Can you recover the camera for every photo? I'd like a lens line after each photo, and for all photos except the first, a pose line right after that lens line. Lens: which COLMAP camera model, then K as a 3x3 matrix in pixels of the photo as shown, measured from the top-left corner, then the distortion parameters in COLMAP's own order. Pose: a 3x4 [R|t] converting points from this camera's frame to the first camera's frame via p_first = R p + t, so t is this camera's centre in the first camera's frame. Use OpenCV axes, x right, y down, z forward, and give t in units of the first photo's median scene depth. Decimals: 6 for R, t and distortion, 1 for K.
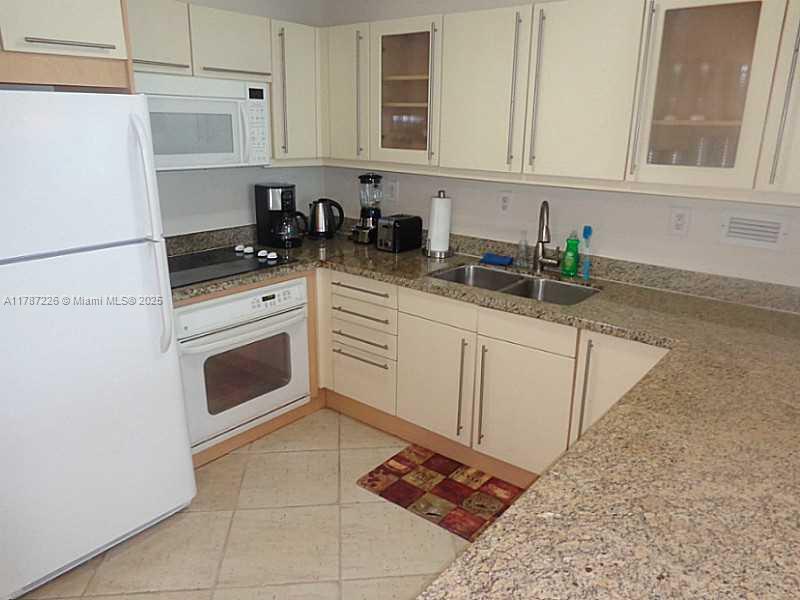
lens RADIAL K [[586.7, 0, 399.0], [0, 586.7, 300.1], [0, 0, 1]] dist [-0.010741, 0.008559]
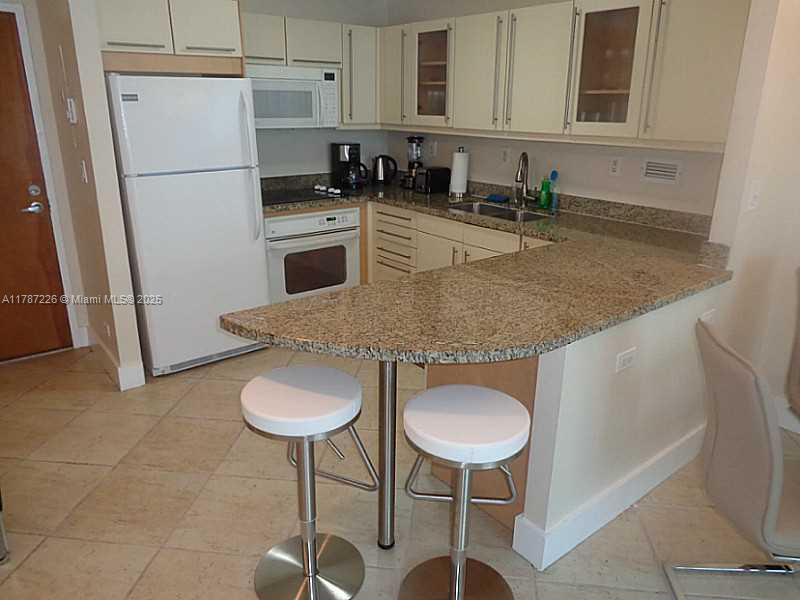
lens RADIAL K [[586.7, 0, 399.0], [0, 586.7, 300.1], [0, 0, 1]] dist [-0.010741, 0.008559]
pose [[0.976713, 0.060652, -0.205797, 0.247348], [-0.055113, 0.997949, 0.032549, 0.137150], [0.207349, -0.020449, 0.978053, -0.378633]]
